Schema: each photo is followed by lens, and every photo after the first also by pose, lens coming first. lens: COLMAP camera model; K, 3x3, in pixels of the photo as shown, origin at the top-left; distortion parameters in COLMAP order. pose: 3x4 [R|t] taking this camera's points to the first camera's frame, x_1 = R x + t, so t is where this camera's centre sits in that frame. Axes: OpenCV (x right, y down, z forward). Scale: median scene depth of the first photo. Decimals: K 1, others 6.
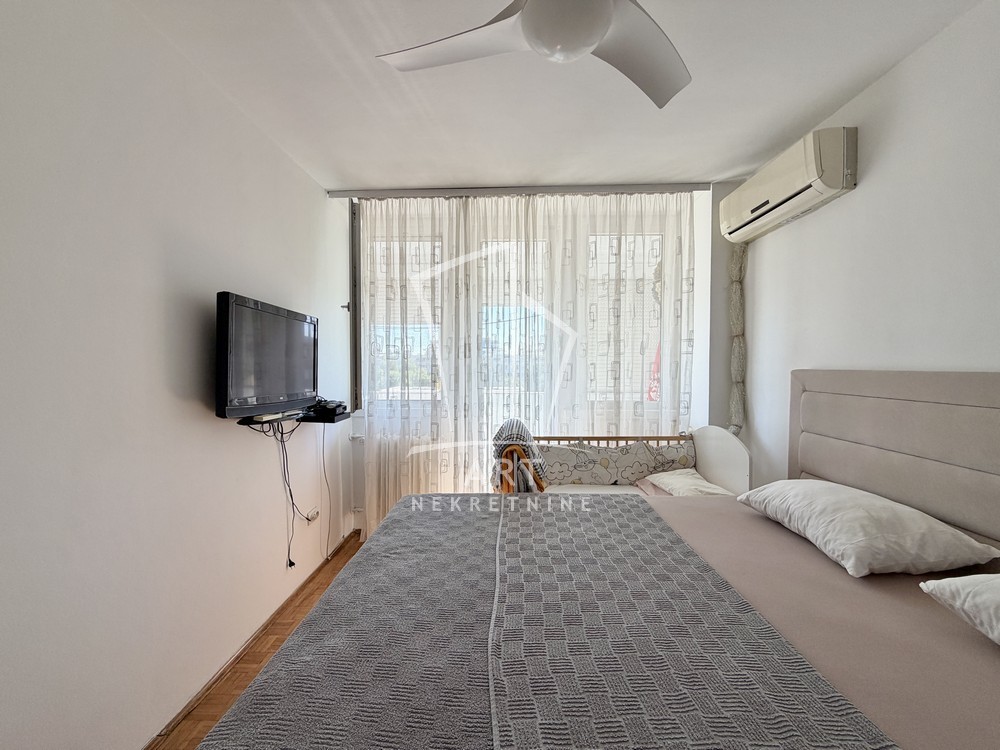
lens RADIAL K [[398.4, 0, 500.0], [0, 398.4, 375.0], [0, 0, 1]] dist [-0.000421, 0.000062]
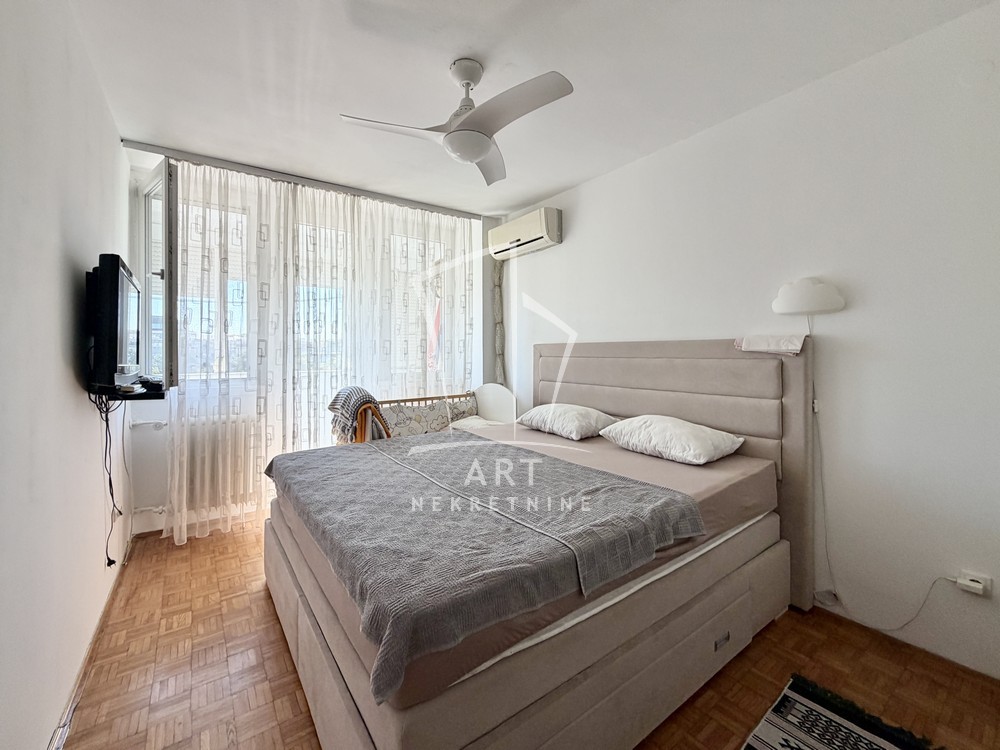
lens RADIAL K [[419.9, 0, 507.4], [0, 419.9, 351.5], [0, 0, 1]] dist [0.001706, 0.000184]
pose [[0.783477, -0.003644, 0.621410, -0.343396], [0.020782, 0.999577, -0.020340, 0.040027], [-0.621073, 0.028850, 0.783222, -0.230030]]
